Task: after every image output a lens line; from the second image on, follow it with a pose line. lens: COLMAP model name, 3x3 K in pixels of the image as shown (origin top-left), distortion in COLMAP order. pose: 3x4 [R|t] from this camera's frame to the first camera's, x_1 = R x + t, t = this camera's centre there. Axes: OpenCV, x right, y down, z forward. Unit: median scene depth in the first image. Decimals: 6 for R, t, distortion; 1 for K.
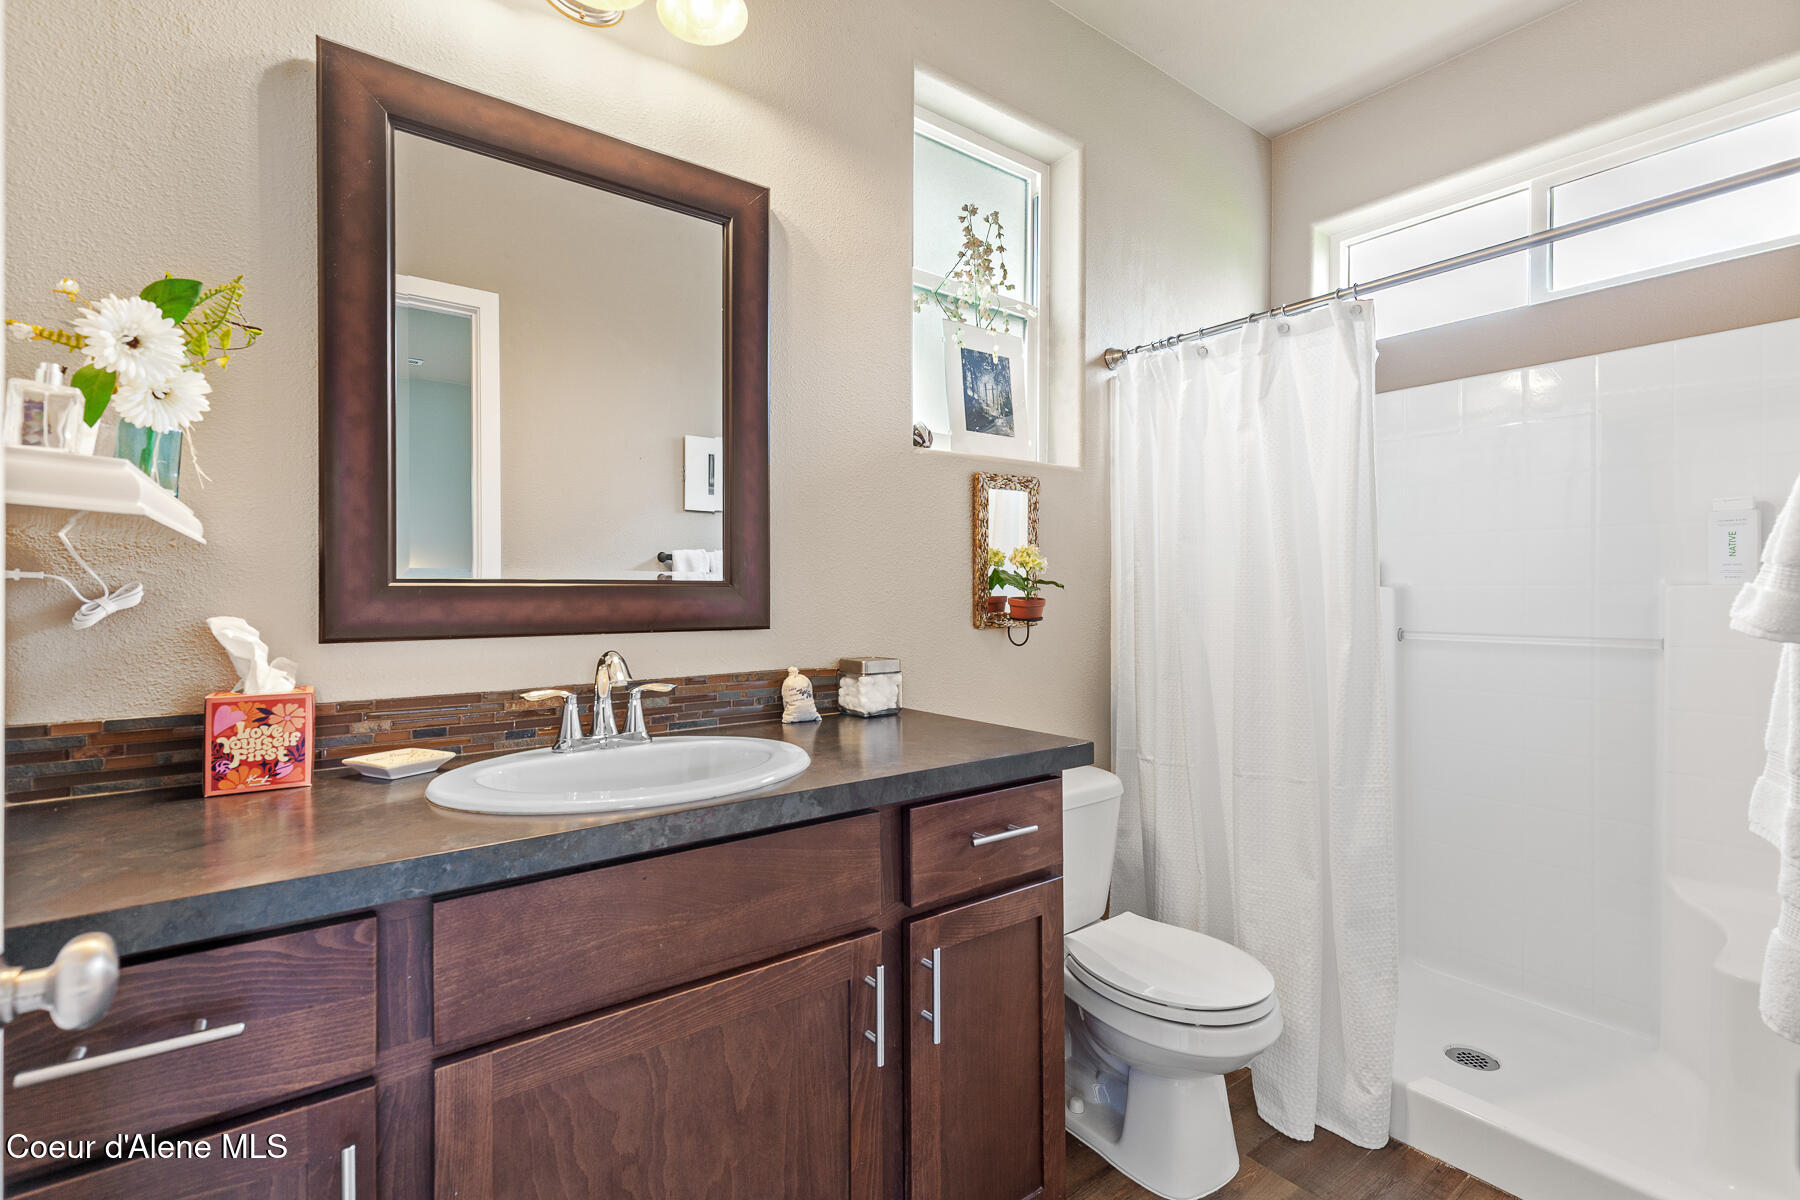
lens RADIAL K [[810.3, 0, 903.8], [0, 810.3, 605.4], [0, 0, 1]] dist [0.004209, -0.000293]
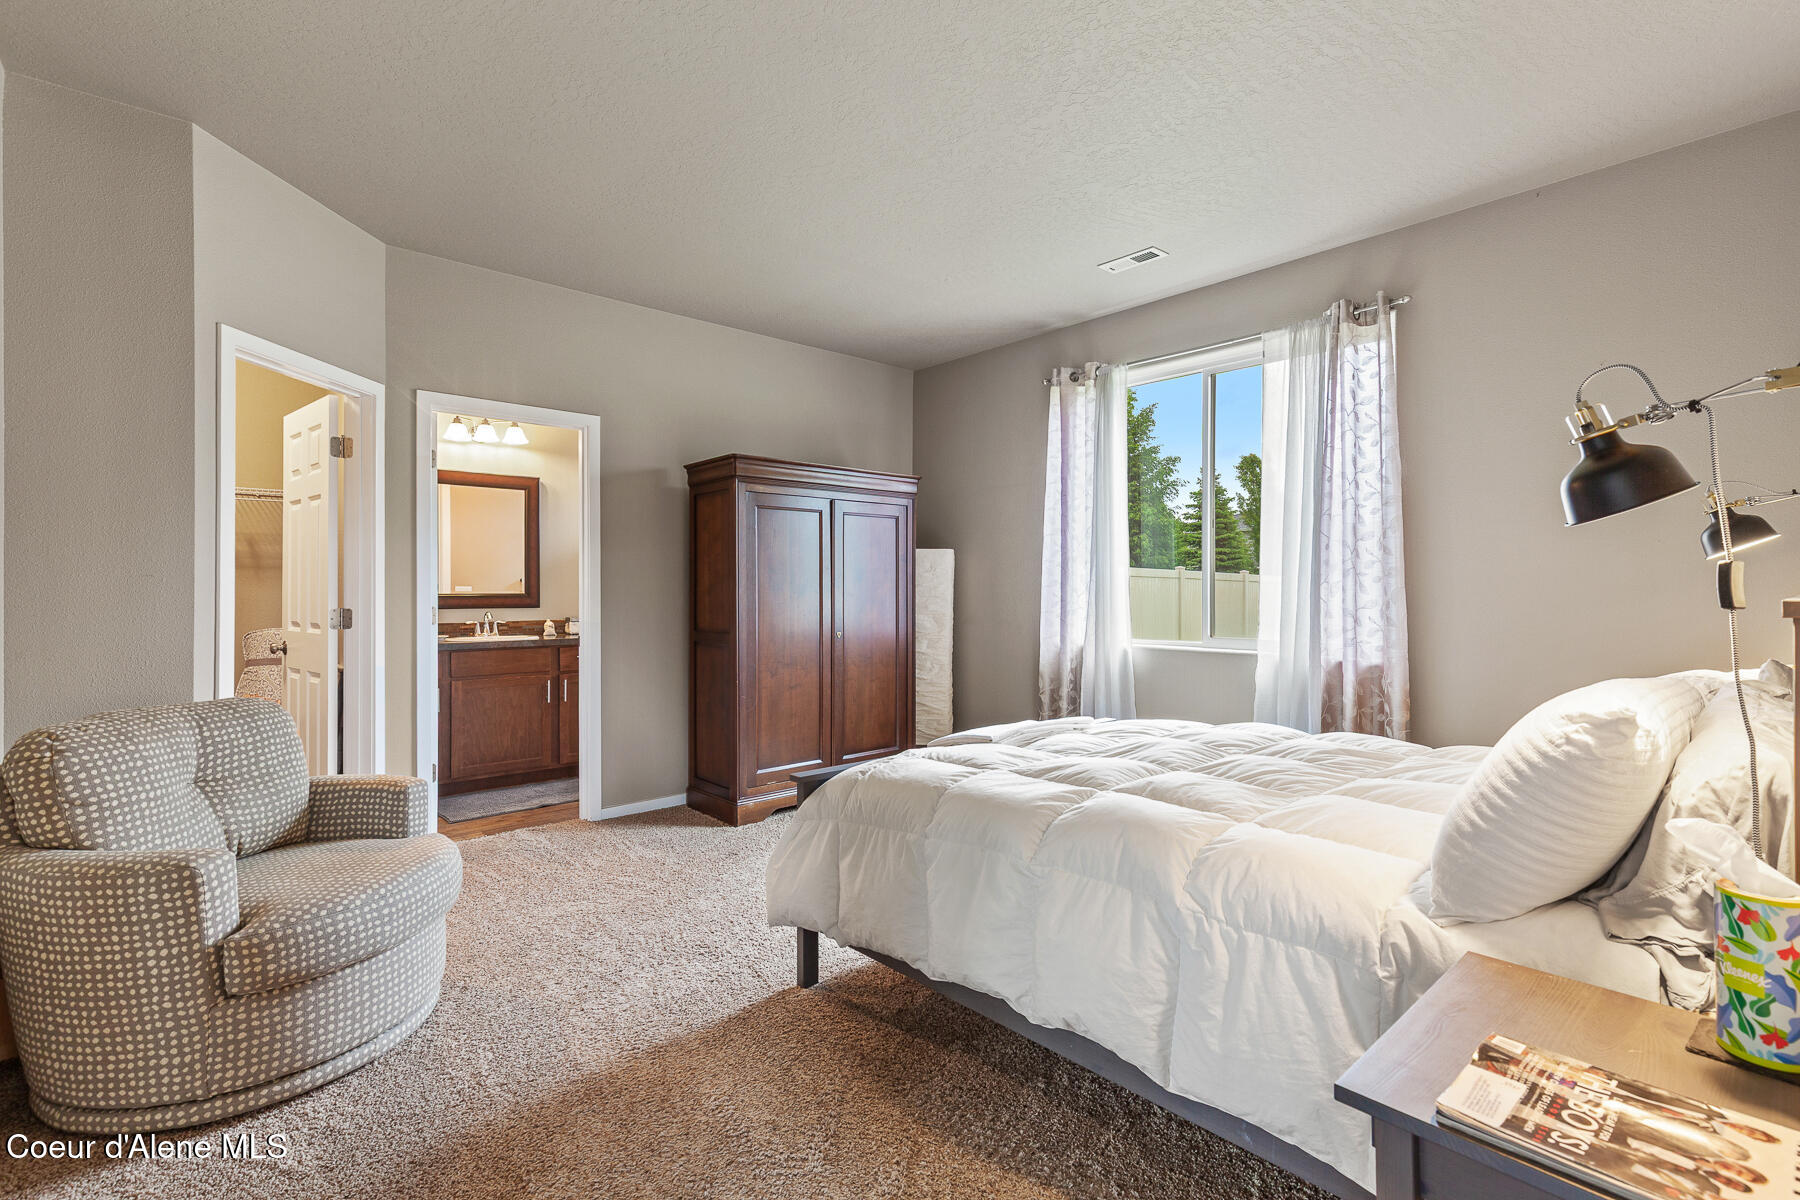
lens RADIAL K [[810.3, 0, 894.5], [0, 810.3, 596.5], [0, 0, 1]] dist [0.004209, -0.000293]
pose [[0.996934, 0.005770, 0.078031, 1.277771], [-0.005418, 0.999974, -0.004730, -0.011034], [-0.078056, 0.004293, 0.996940, -3.036387]]
